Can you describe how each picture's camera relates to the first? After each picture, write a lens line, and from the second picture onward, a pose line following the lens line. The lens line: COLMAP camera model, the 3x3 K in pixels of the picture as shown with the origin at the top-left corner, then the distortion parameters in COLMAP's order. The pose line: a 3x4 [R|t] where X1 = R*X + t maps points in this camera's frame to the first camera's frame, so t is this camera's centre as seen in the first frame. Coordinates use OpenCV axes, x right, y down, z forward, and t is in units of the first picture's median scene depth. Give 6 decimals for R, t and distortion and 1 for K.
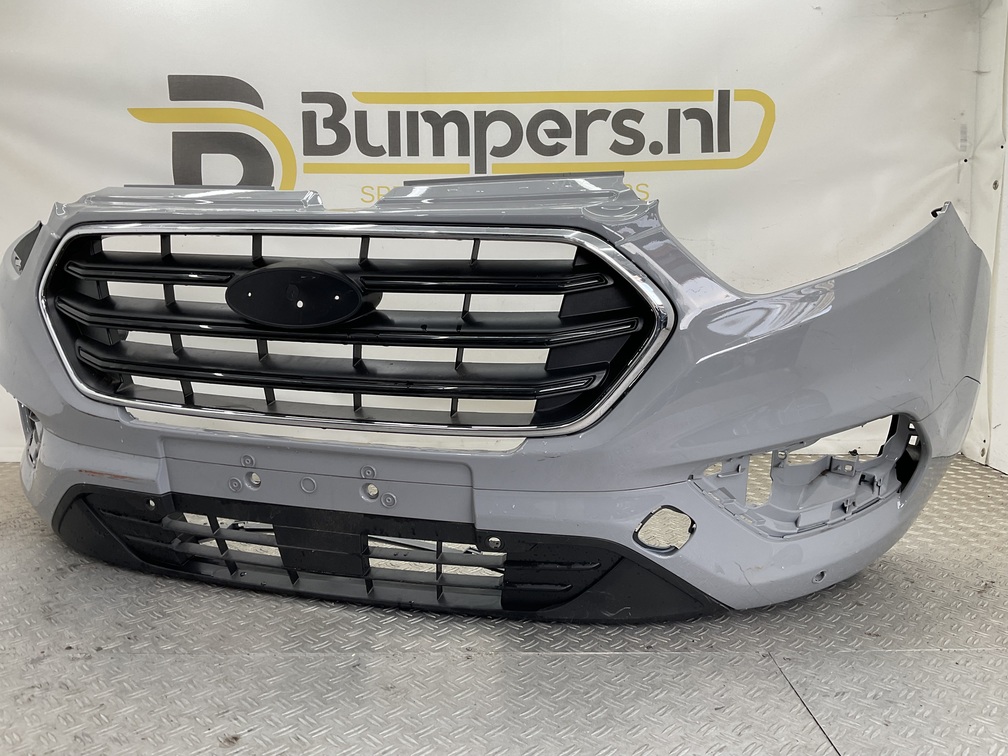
lens RADIAL K [[834.3, 0, 500.7], [0, 834.3, 378.1], [0, 0, 1]] dist [0.118145, -0.230761]
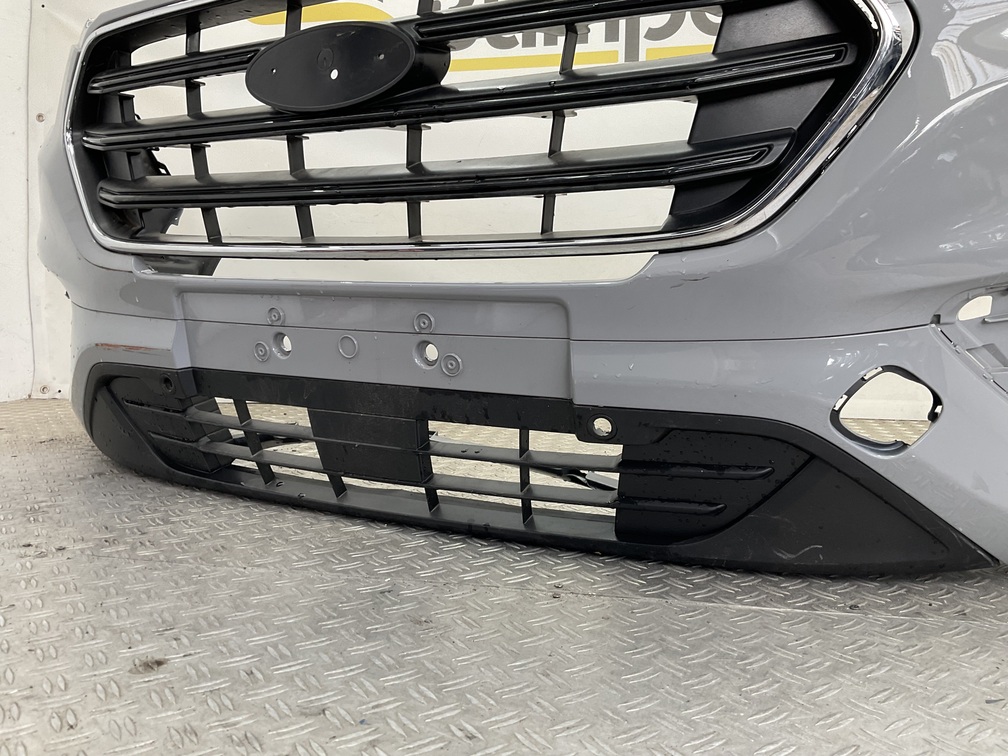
lens RADIAL K [[828.8, 0, 504.0], [0, 828.8, 378.0], [0, 0, 1]] dist [0.118241, -0.235753]
pose [[0.979415, 0.023748, -0.200455, 0.045671], [-0.033276, 0.998464, -0.044301, 0.186398], [0.199095, 0.050059, 0.978701, 0.343224]]
